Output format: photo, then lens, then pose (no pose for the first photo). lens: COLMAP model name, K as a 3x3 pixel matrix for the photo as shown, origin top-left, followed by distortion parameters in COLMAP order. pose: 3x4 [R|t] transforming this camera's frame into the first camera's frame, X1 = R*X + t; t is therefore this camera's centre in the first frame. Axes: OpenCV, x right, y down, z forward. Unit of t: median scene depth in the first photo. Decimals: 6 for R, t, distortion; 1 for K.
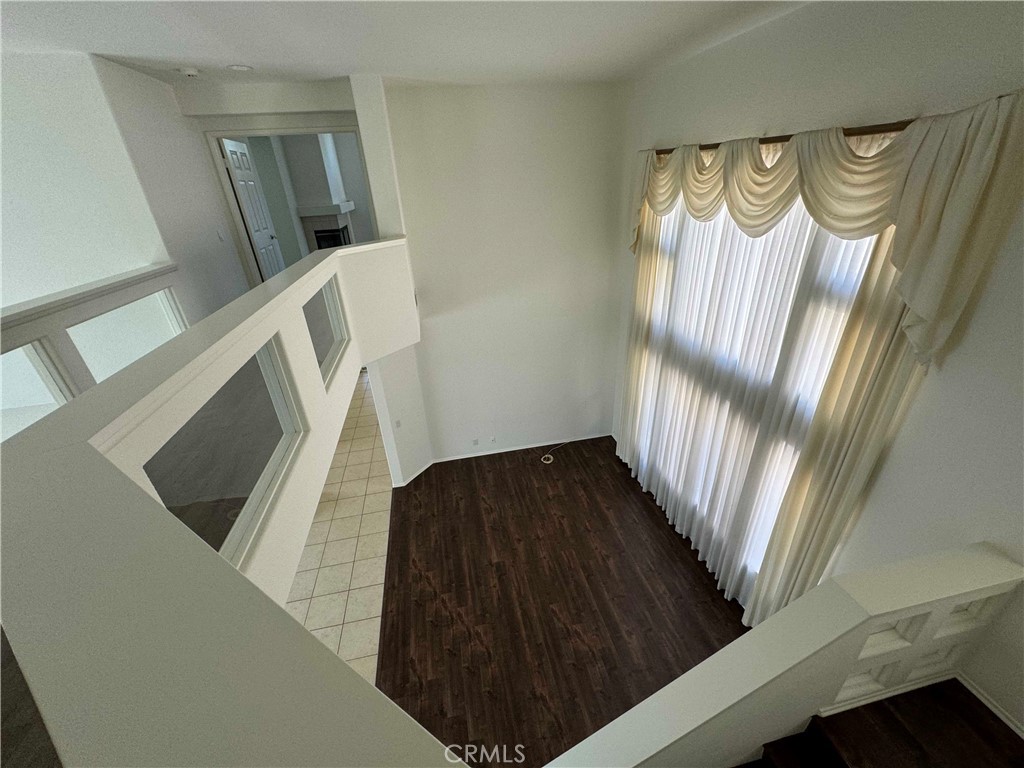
lens RADIAL K [[409.3, 0, 509.5], [0, 409.3, 385.5], [0, 0, 1]] dist [0.001859, 0.000356]
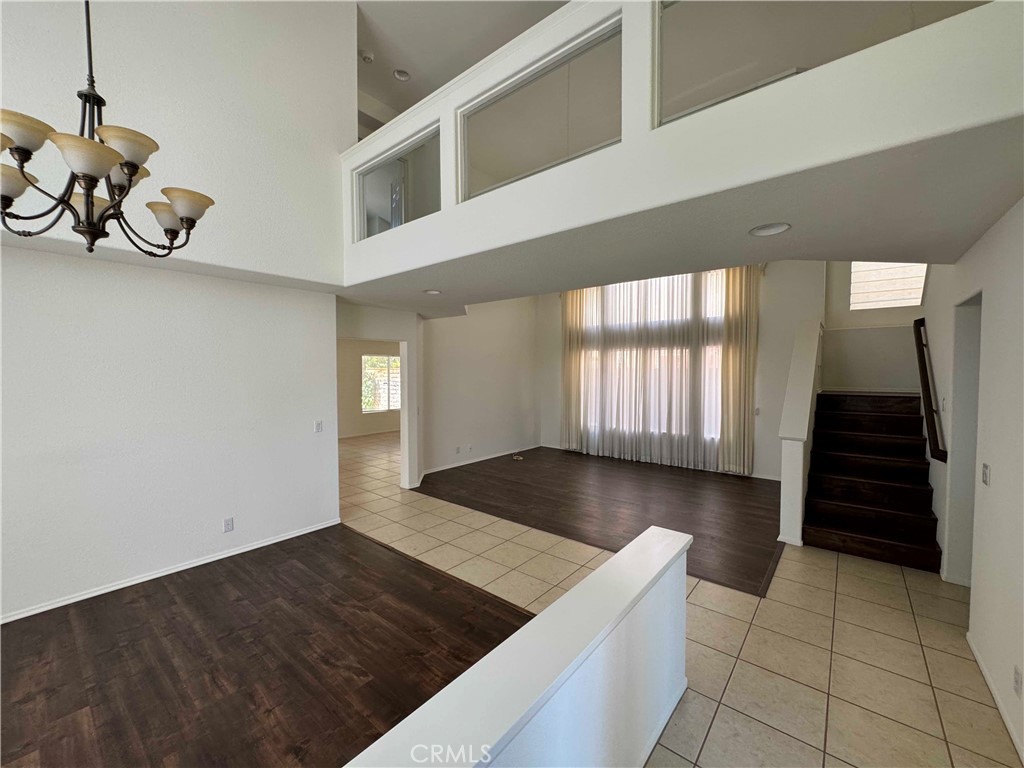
lens RADIAL K [[409.3, 0, 508.5], [0, 409.3, 384.5], [0, 0, 1]] dist [0.001859, 0.000356]
pose [[0.777608, 0.032683, 0.627899, -1.024846], [0.241165, 0.906762, -0.345864, 0.606513], [-0.580659, 0.420375, 0.697223, 0.226759]]
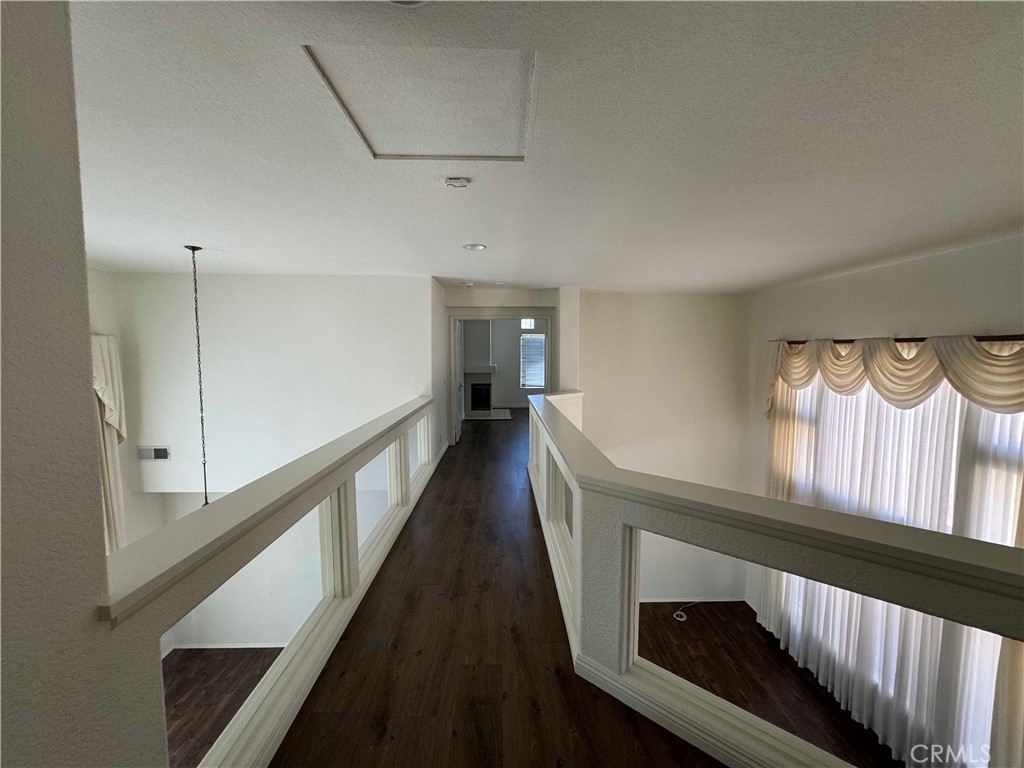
lens RADIAL K [[409.3, 0, 515.2], [0, 409.3, 387.9], [0, 0, 1]] dist [0.001859, 0.000356]
pose [[0.984710, 0.064638, -0.161765, -0.271604], [-0.120082, 0.924598, -0.361524, 0.124949], [0.126199, 0.375421, 0.918223, -0.226758]]
